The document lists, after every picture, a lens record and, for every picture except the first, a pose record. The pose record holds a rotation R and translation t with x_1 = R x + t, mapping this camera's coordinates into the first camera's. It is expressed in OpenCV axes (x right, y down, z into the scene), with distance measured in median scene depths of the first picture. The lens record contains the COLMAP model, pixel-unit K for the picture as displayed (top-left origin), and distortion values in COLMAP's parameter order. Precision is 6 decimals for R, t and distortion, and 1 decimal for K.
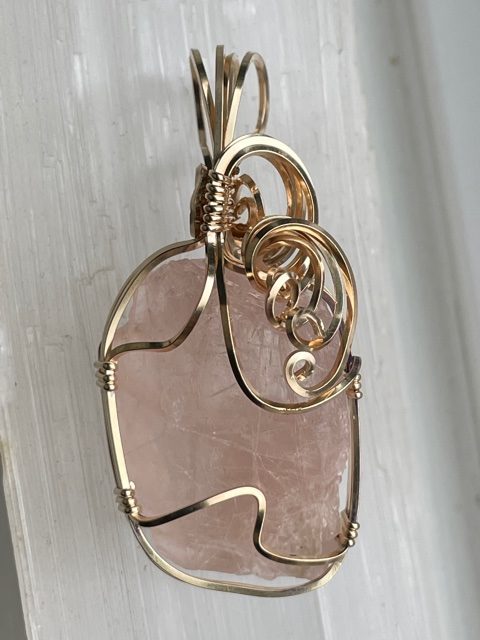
lens RADIAL K [[1487.7, 0, 239.6], [0, 1487.7, 326.1], [0, 0, 1]] dist [0.120475, 0.000000]
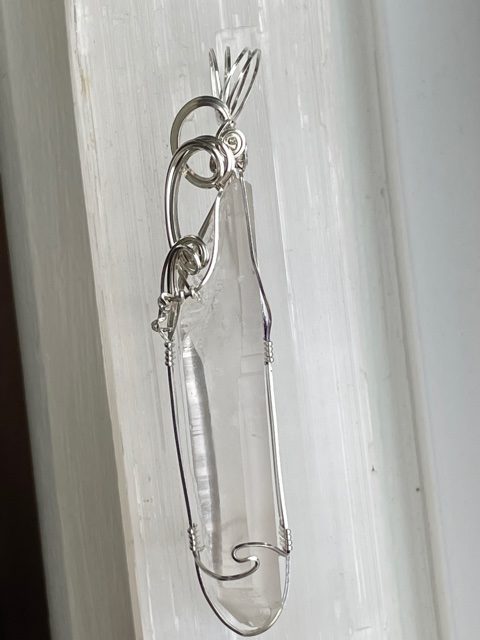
lens RADIAL K [[1487.7, 0, 238.7], [0, 1487.7, 322.5], [0, 0, 1]] dist [0.120475, 0.000000]
pose [[0.996691, 0.050714, 0.063520, -0.080789], [-0.052448, 0.998287, 0.025923, 0.271268], [-0.062097, -0.029169, 0.997644, -0.549114]]
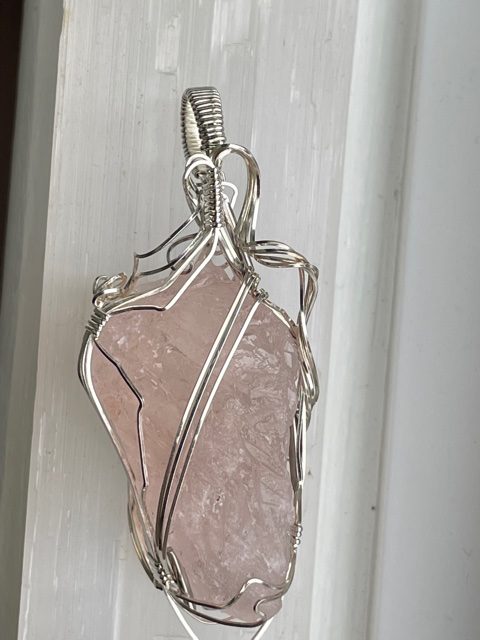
lens RADIAL K [[1487.7, 0, 242.2], [0, 1487.7, 321.7], [0, 0, 1]] dist [0.120475, 0.000000]
pose [[0.969373, 0.236384, -0.066622, 0.181285], [-0.234527, 0.971495, 0.034549, 0.276609], [0.072890, -0.017866, 0.997180, -0.480491]]
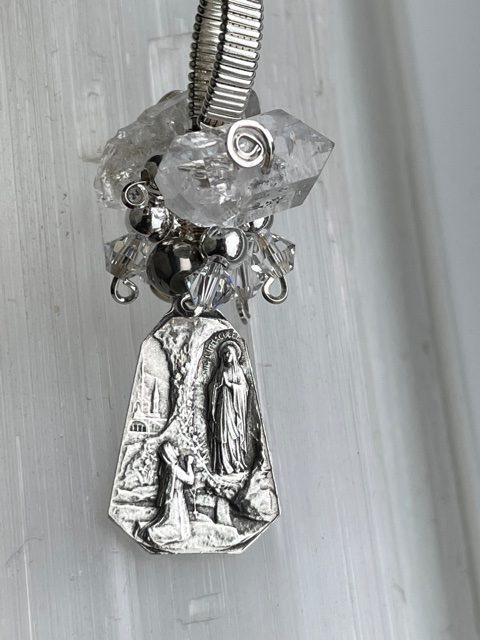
lens RADIAL K [[1487.7, 0, 241.2], [0, 1487.7, 320.6], [0, 0, 1]] dist [0.120475, 0.000000]
pose [[0.998739, 0.050129, -0.002716, 0.053790], [-0.049126, 0.964757, -0.258516, 0.453733], [-0.010339, 0.258324, 0.966003, 0.081863]]
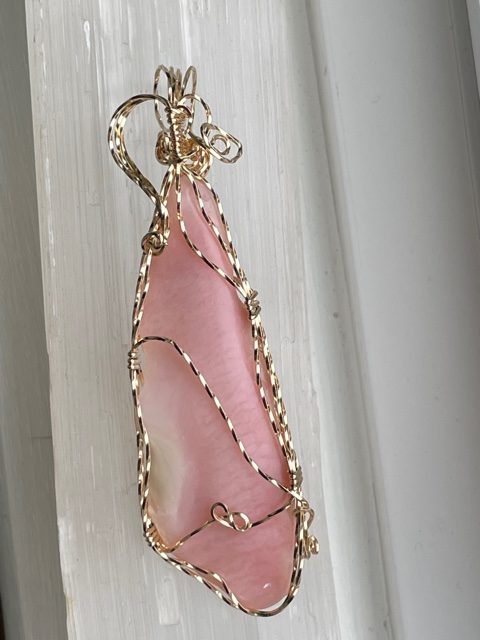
lens RADIAL K [[1487.7, 0, 241.2], [0, 1487.7, 317.1], [0, 0, 1]] dist [0.120475, 0.000000]
pose [[0.999292, 0.035399, 0.012713, -0.007357], [-0.035138, 0.999177, -0.020242, -0.181587], [-0.013419, 0.019781, 0.999714, -0.549012]]
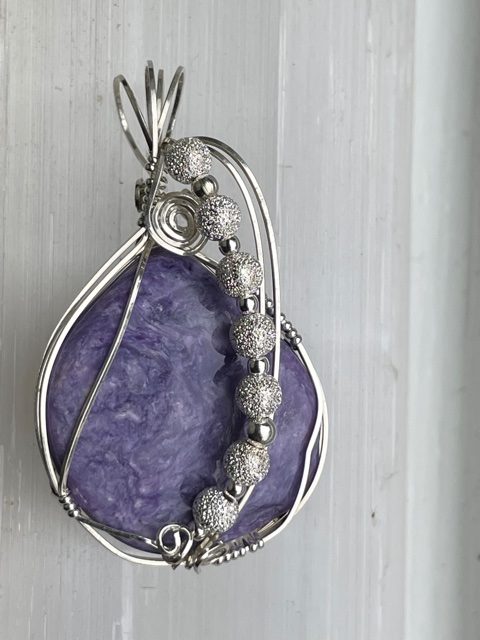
lens RADIAL K [[1487.7, 0, 247.9], [0, 1487.7, 309.0], [0, 0, 1]] dist [0.120475, 0.000000]
pose [[0.976290, 0.180466, -0.119540, 0.185514], [-0.180331, 0.983532, 0.012037, 0.324624], [0.119744, 0.009805, 0.992756, -0.032258]]
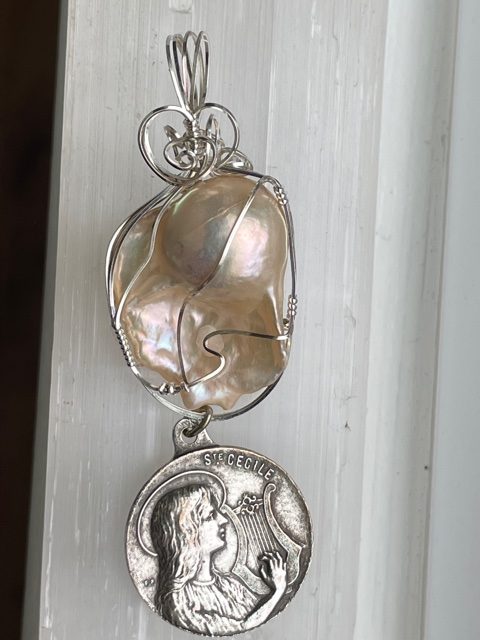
lens RADIAL K [[1487.7, 0, 235.0], [0, 1487.7, 318.0], [0, 0, 1]] dist [0.120475, 0.000000]
pose [[0.960736, 0.211547, -0.179537, 0.323074], [-0.207317, 0.977362, 0.042223, 0.322878], [0.184405, -0.003344, 0.982845, -0.412316]]
